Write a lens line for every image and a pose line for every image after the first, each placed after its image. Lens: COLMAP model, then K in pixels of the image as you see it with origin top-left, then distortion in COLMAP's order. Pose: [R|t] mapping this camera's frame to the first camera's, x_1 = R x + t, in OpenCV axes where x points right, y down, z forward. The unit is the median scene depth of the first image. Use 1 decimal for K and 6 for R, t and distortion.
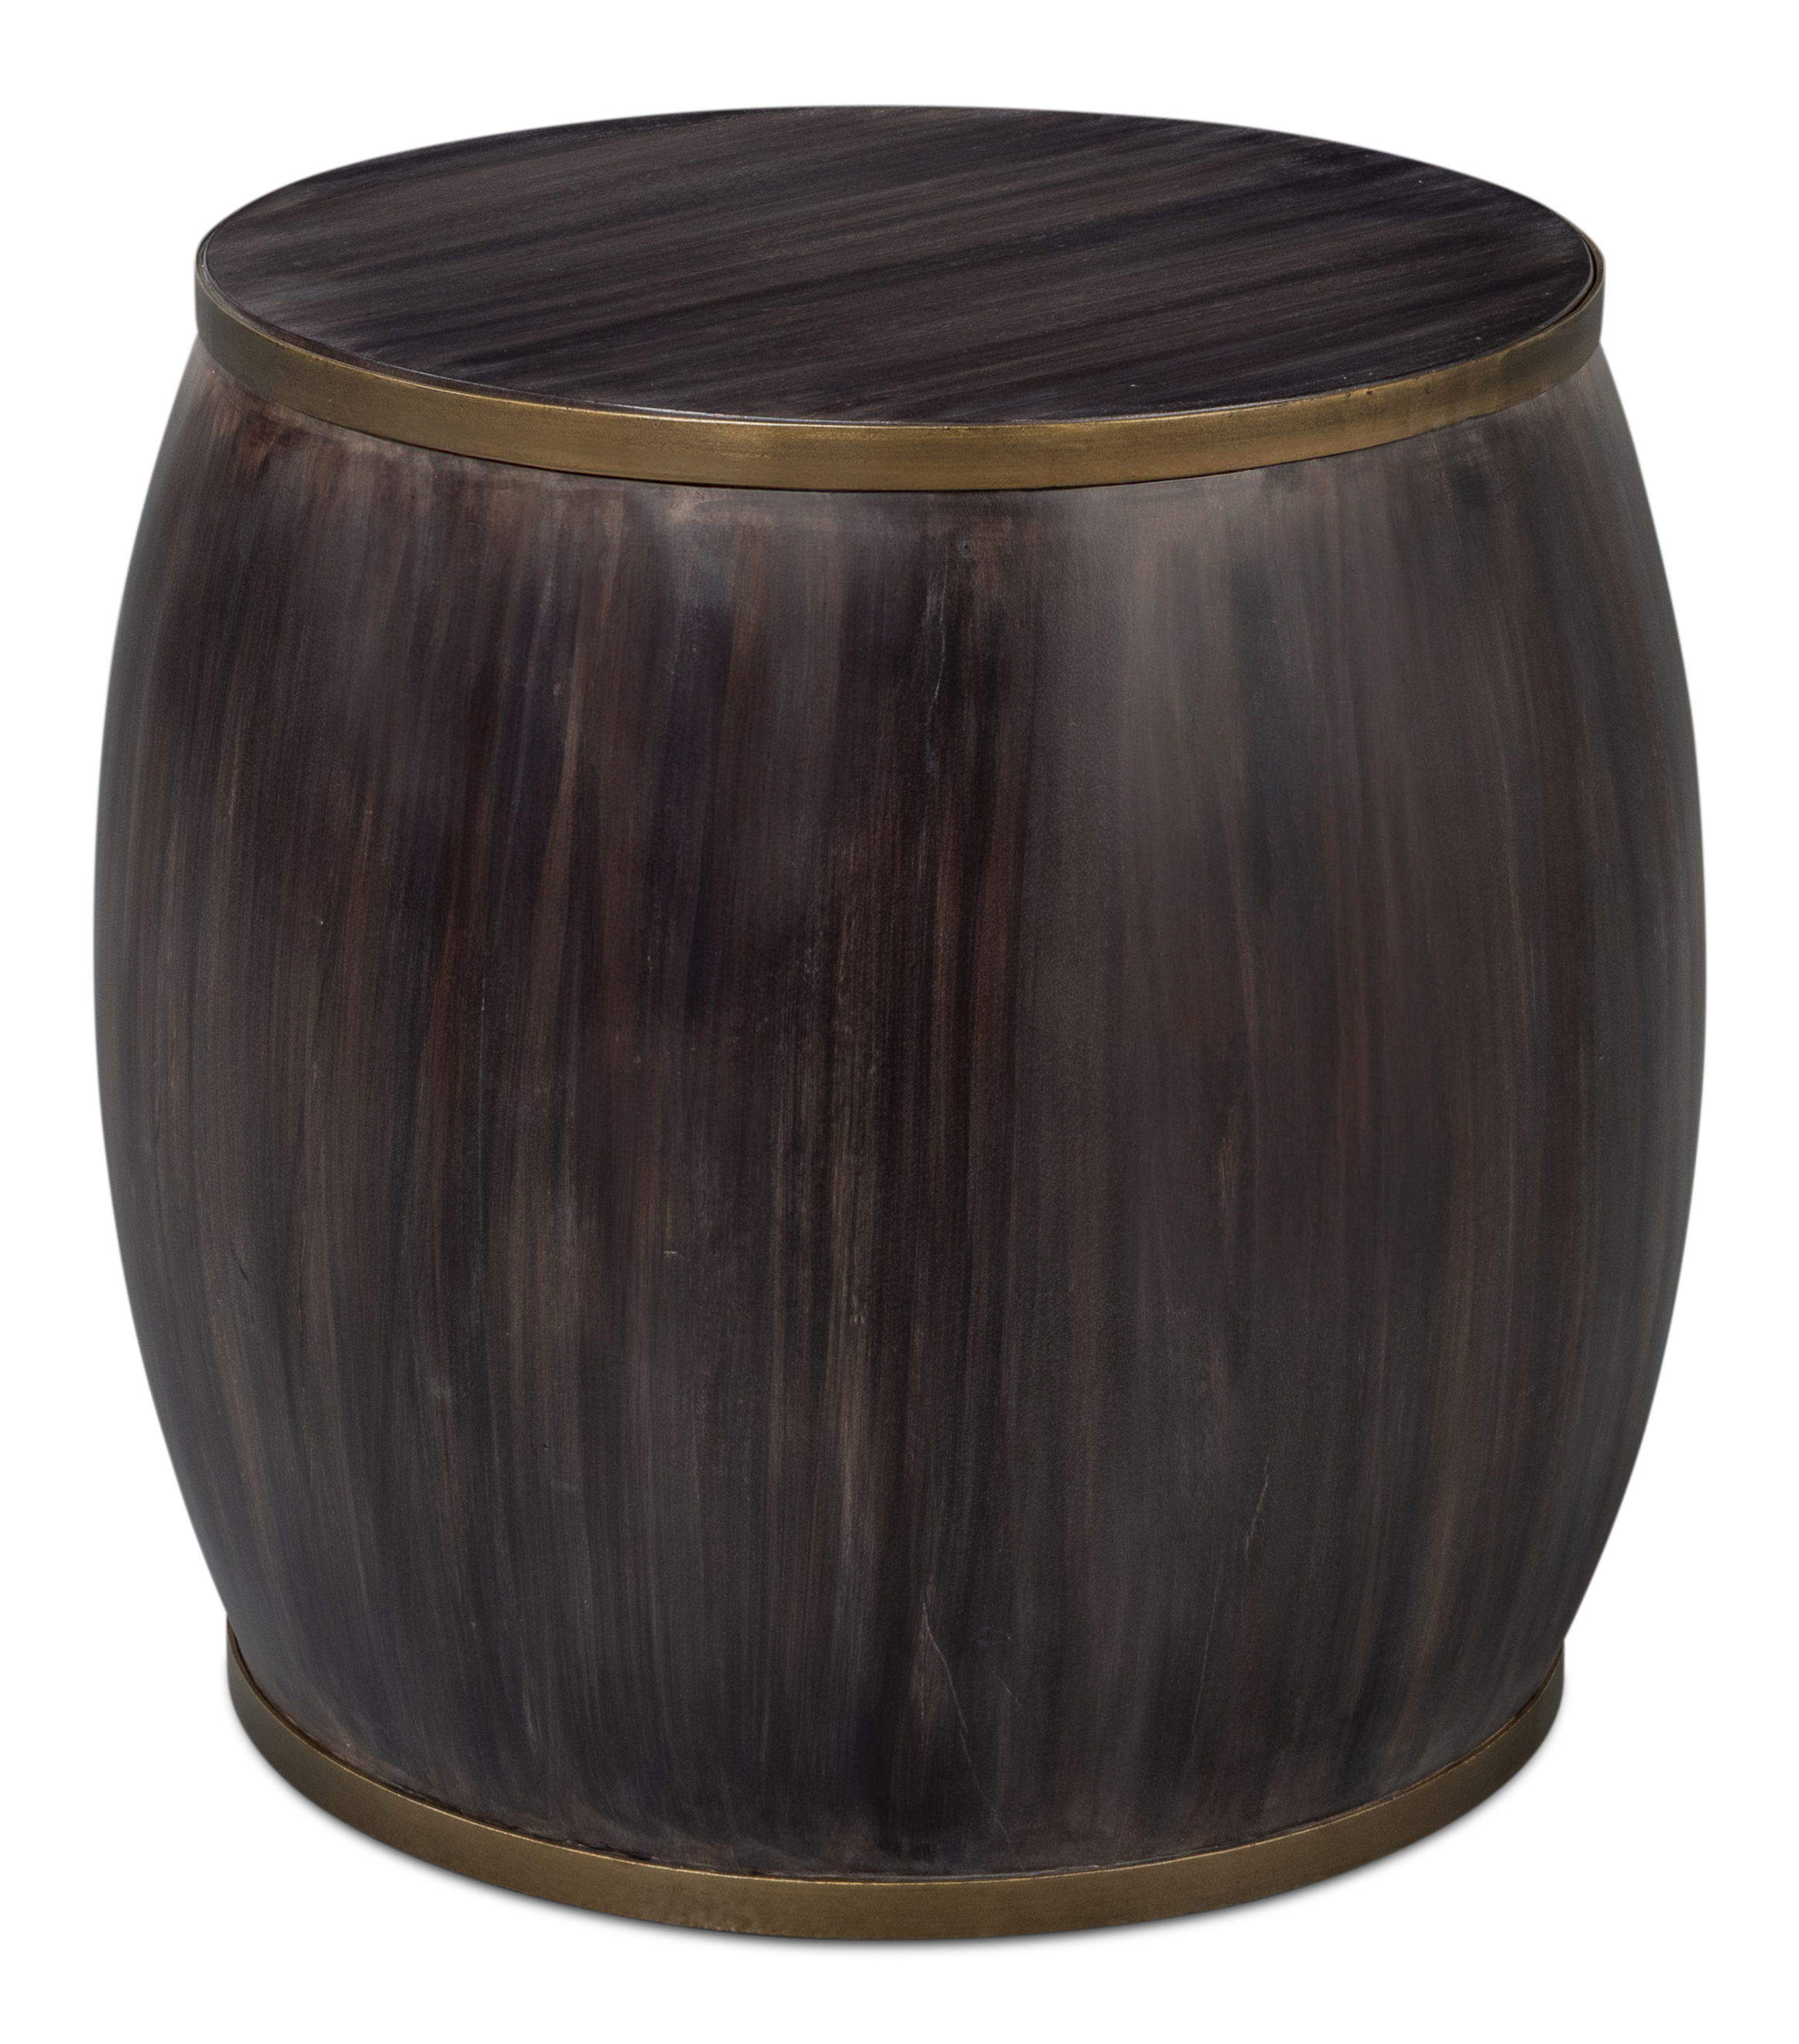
lens RADIAL K [[7659.2, 0, 901.2], [0, 7659.2, 946.9], [0, 0, 1]] dist [0.094312, 4.019439]
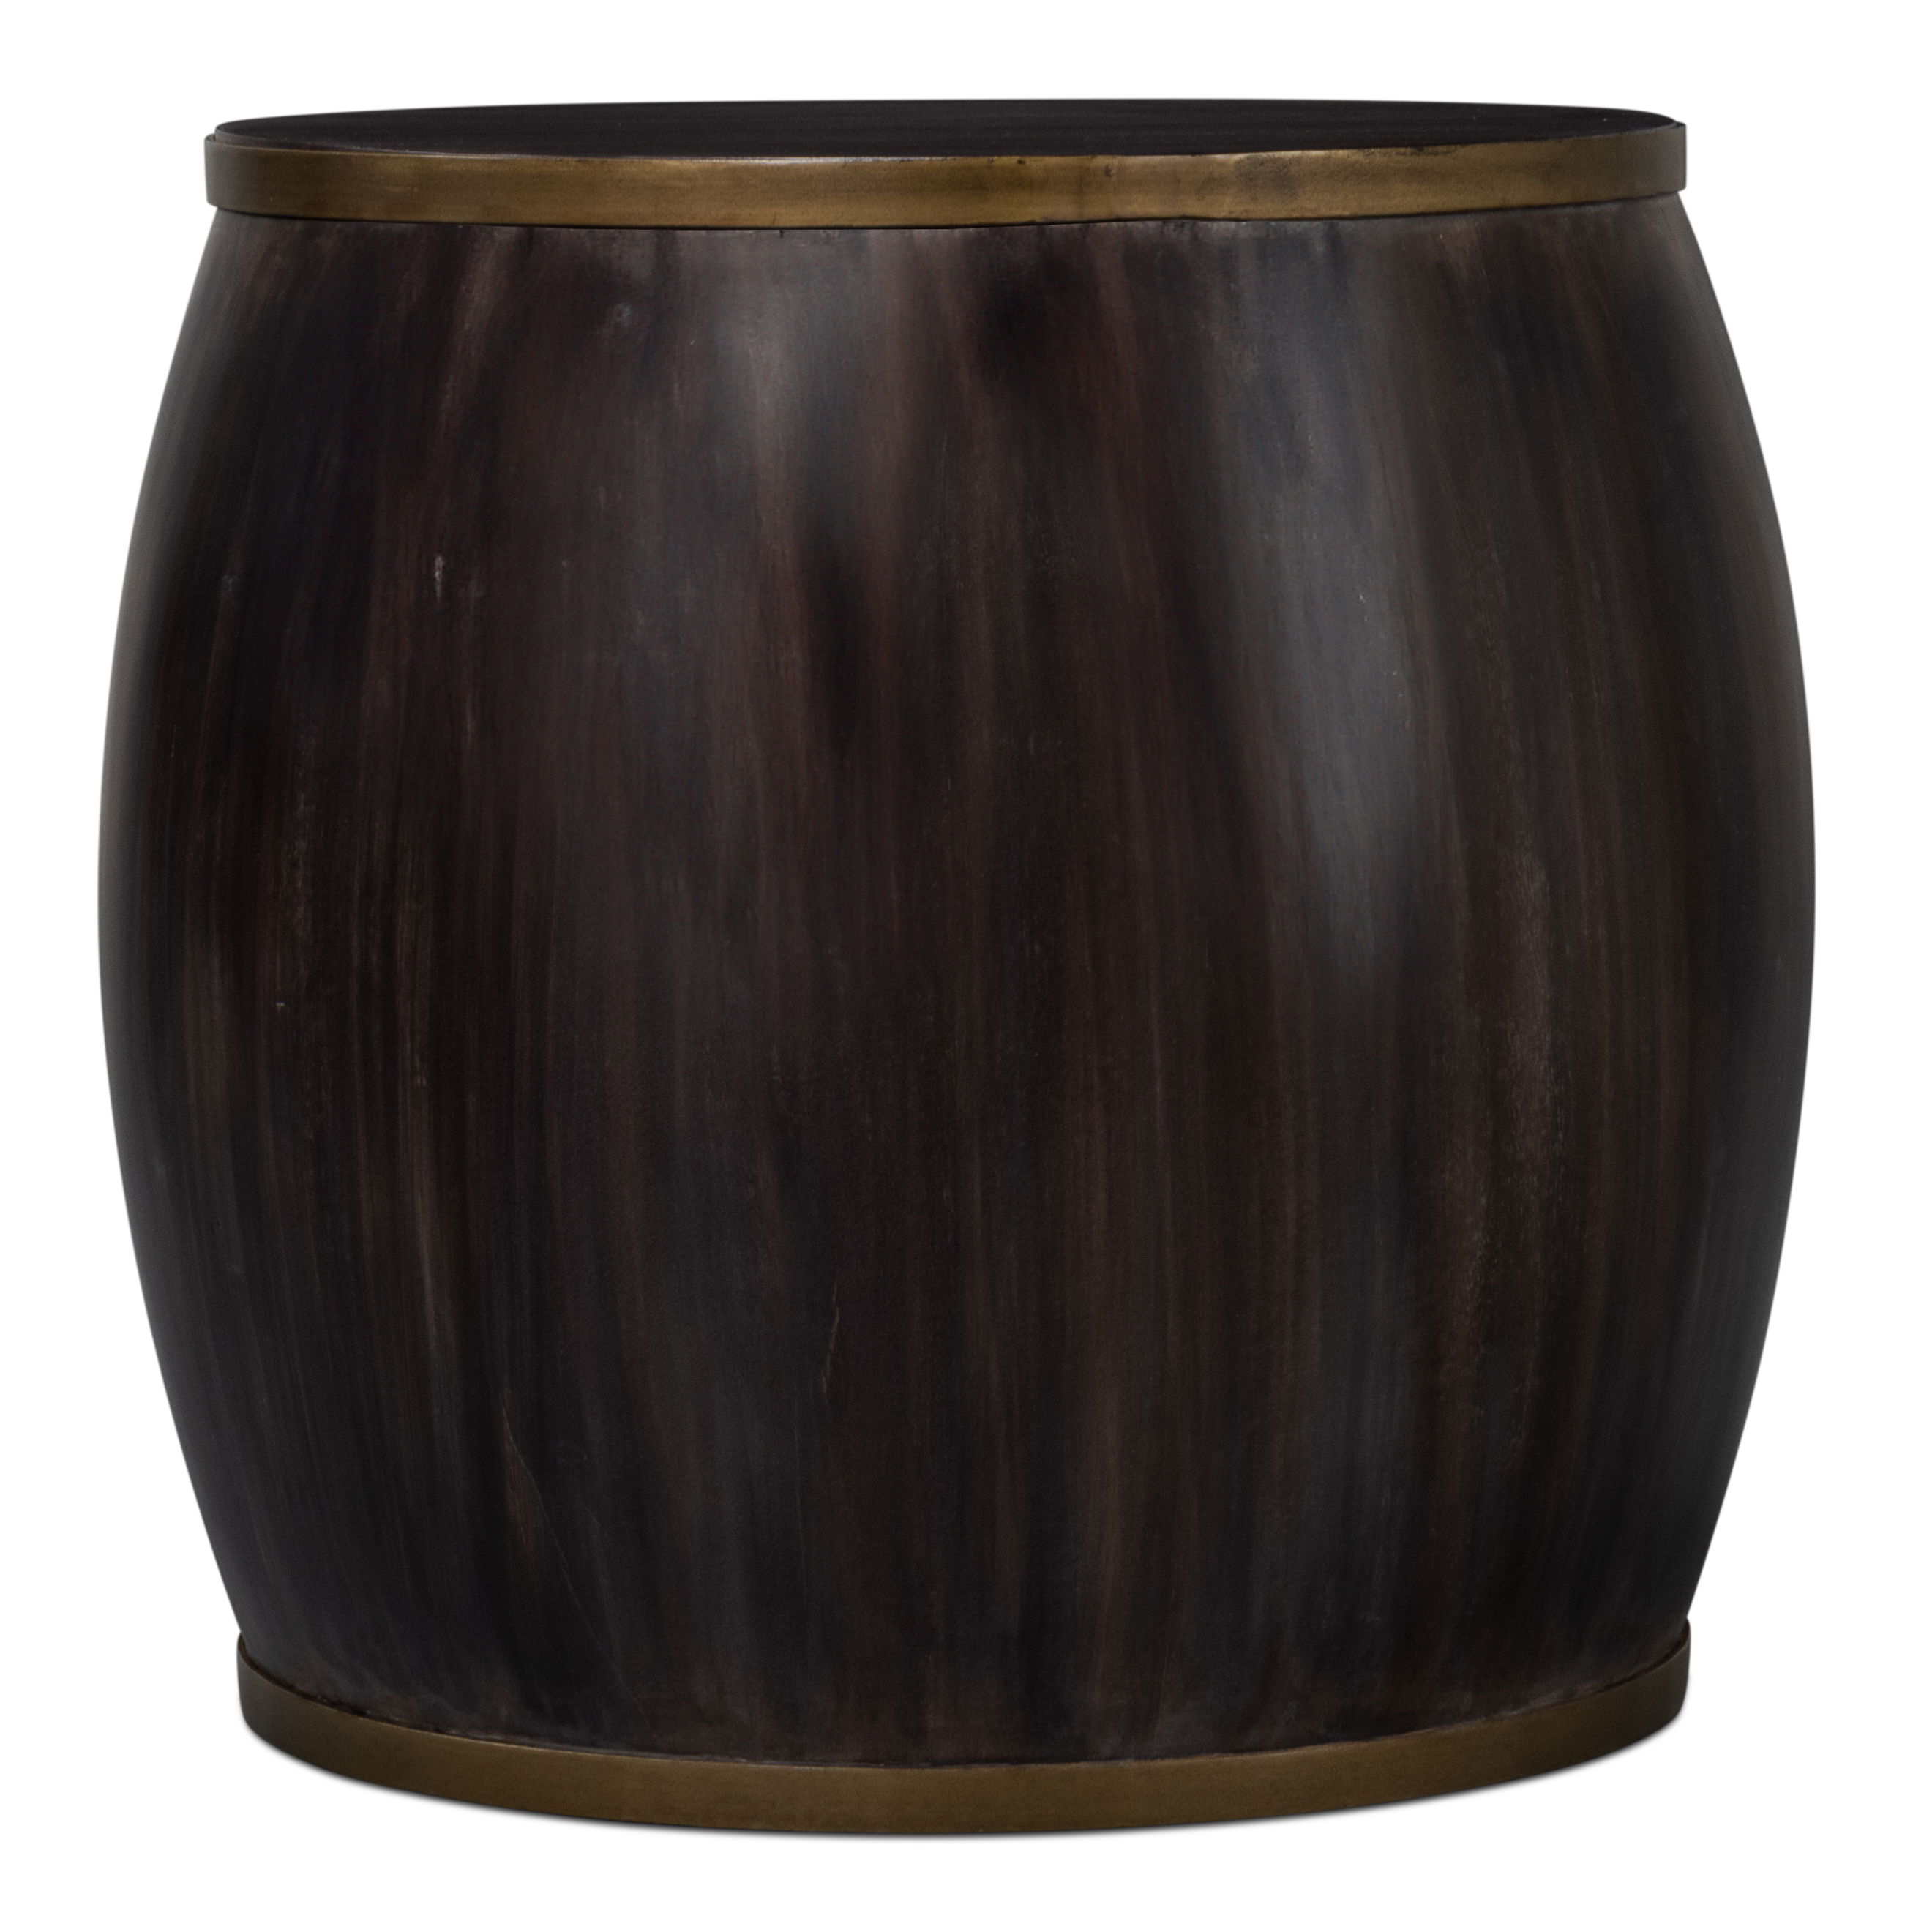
lens RADIAL K [[10615.7, 0, 958.4], [0, 10615.7, 1303.4], [0, 0, 1]] dist [0.167604, -2.621466]
pose [[0.838991, 0.068691, -0.539791, 0.774004], [-0.156249, 0.980636, -0.118065, 0.222939], [0.521229, 0.183397, 0.833478, -0.078504]]
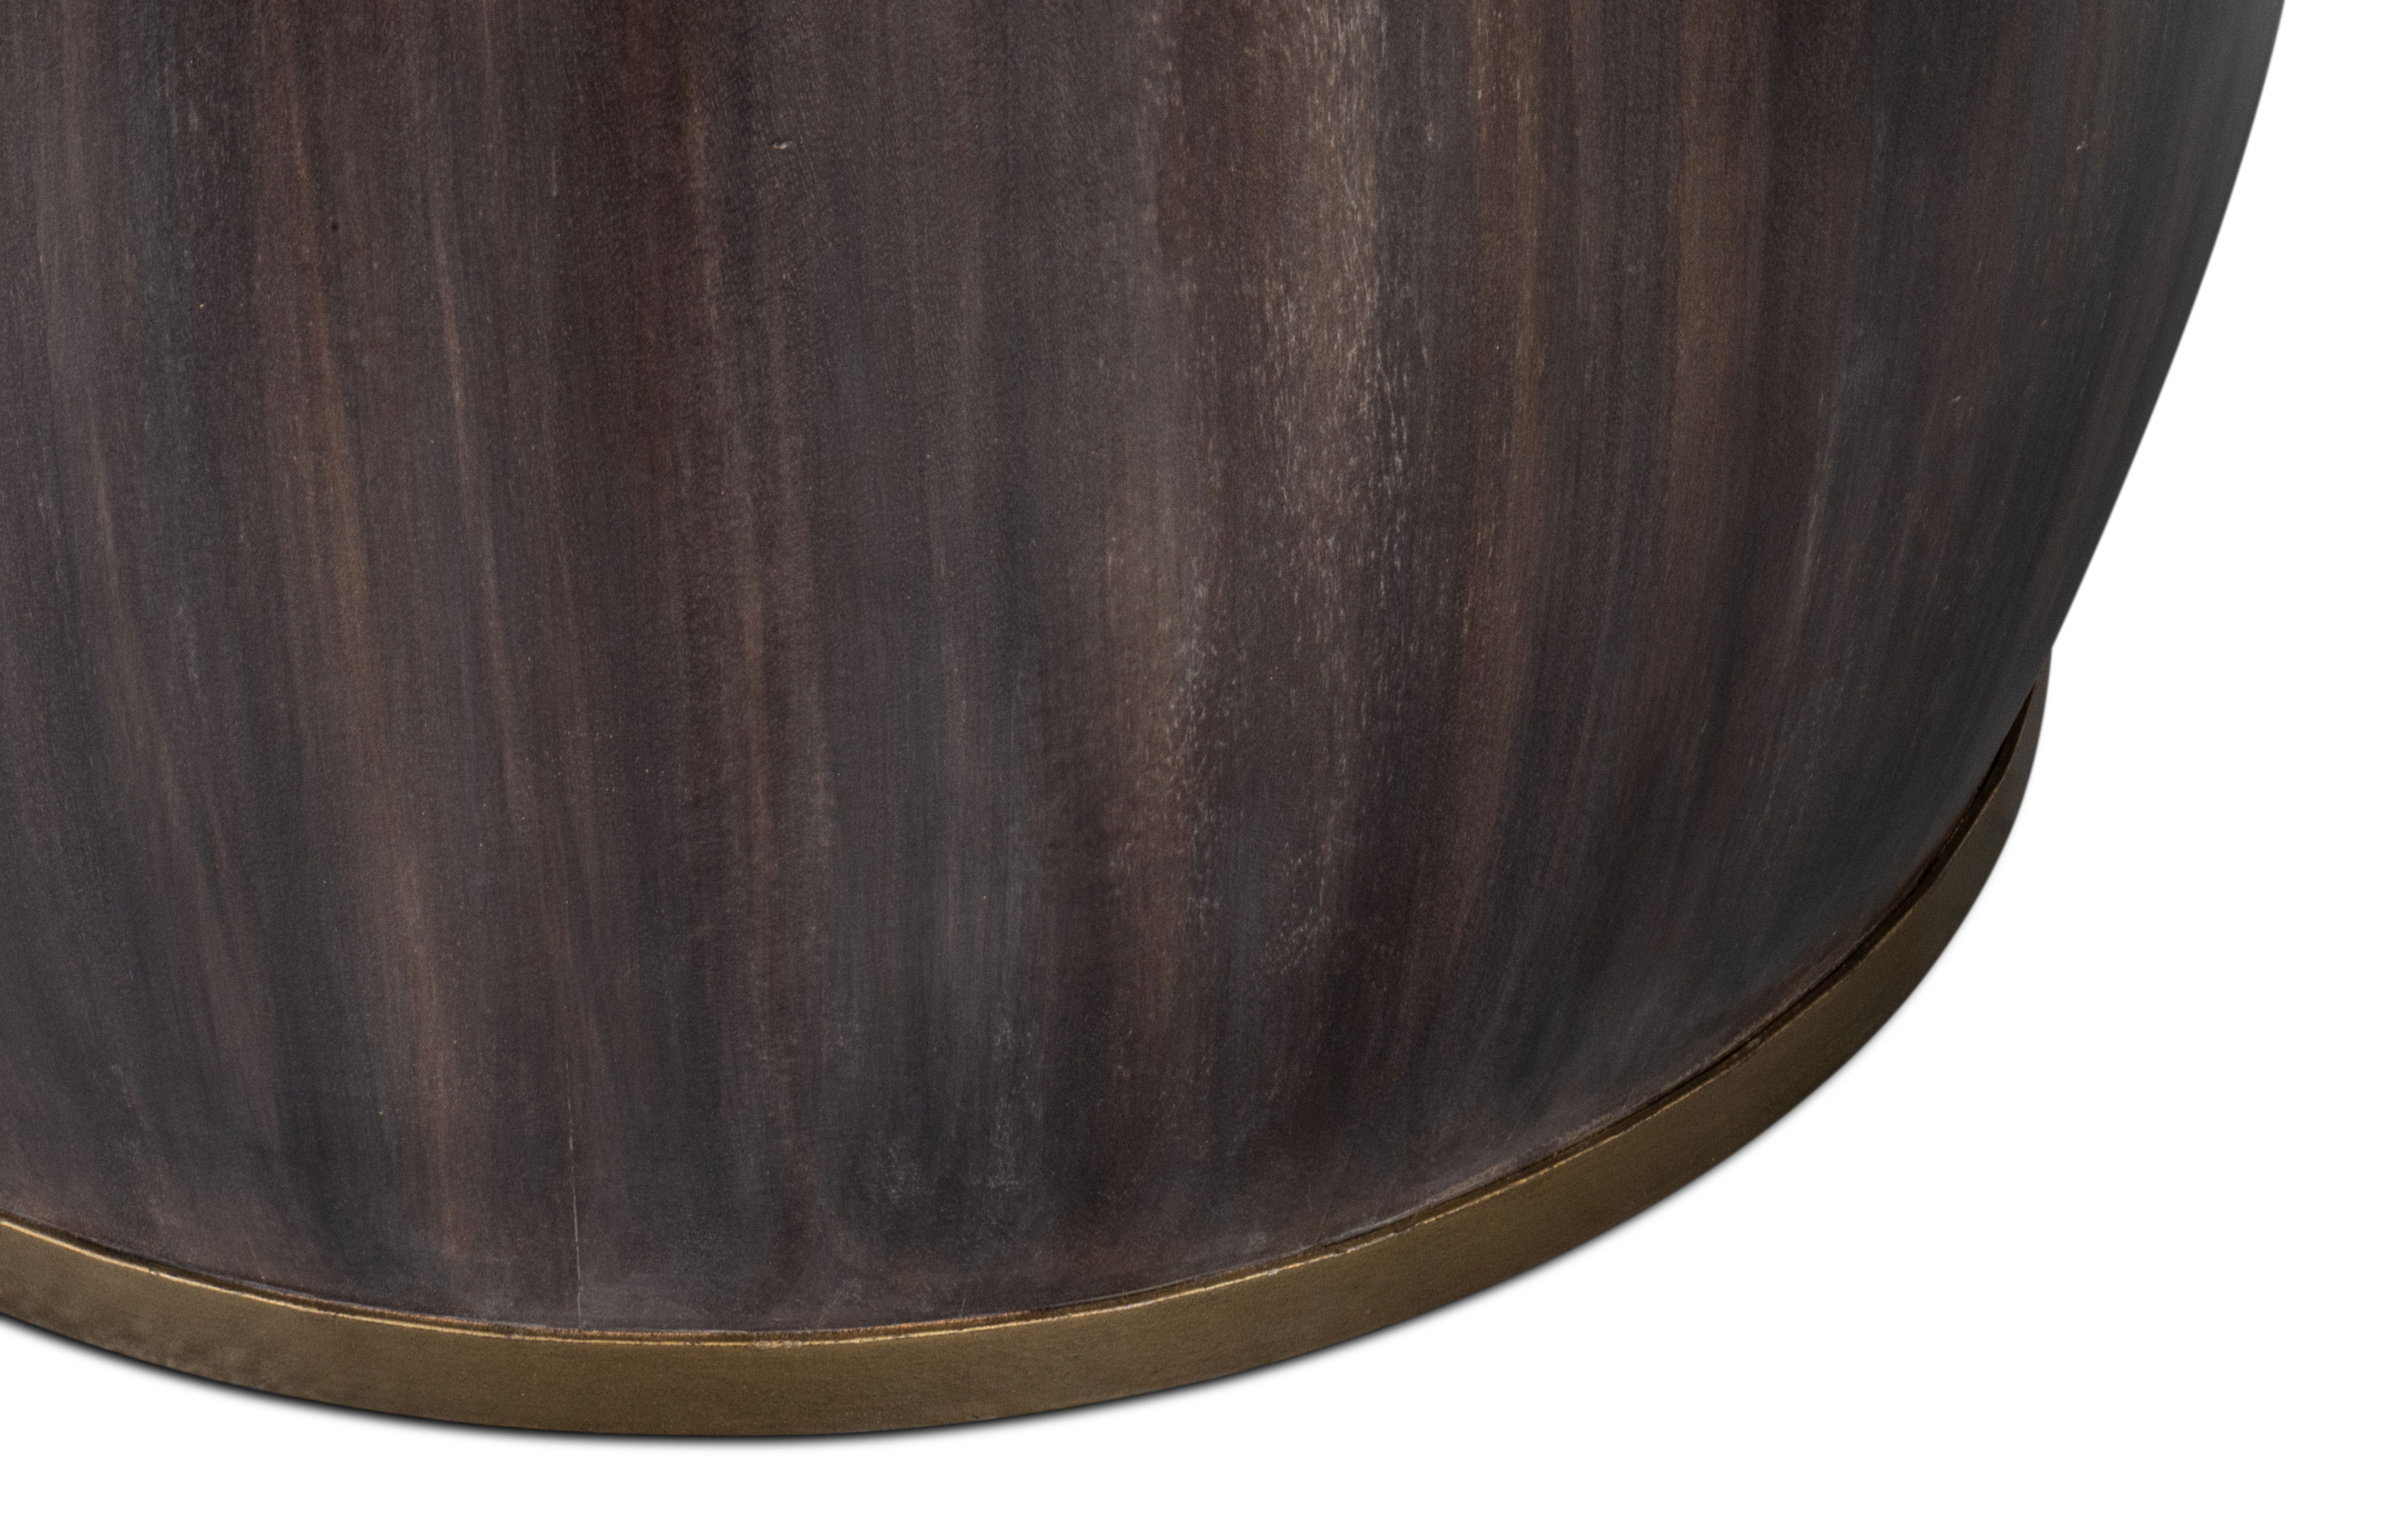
lens RADIAL K [[9400.6, 0, 1205.3], [0, 9400.6, 551.8], [0, 0, 1]] dist [0.119676, 1.836088]
pose [[0.623041, 0.464259, -0.629511, 0.469226], [-0.253834, 0.881256, 0.398693, -0.190739], [0.739857, -0.088611, 0.666903, 0.683892]]
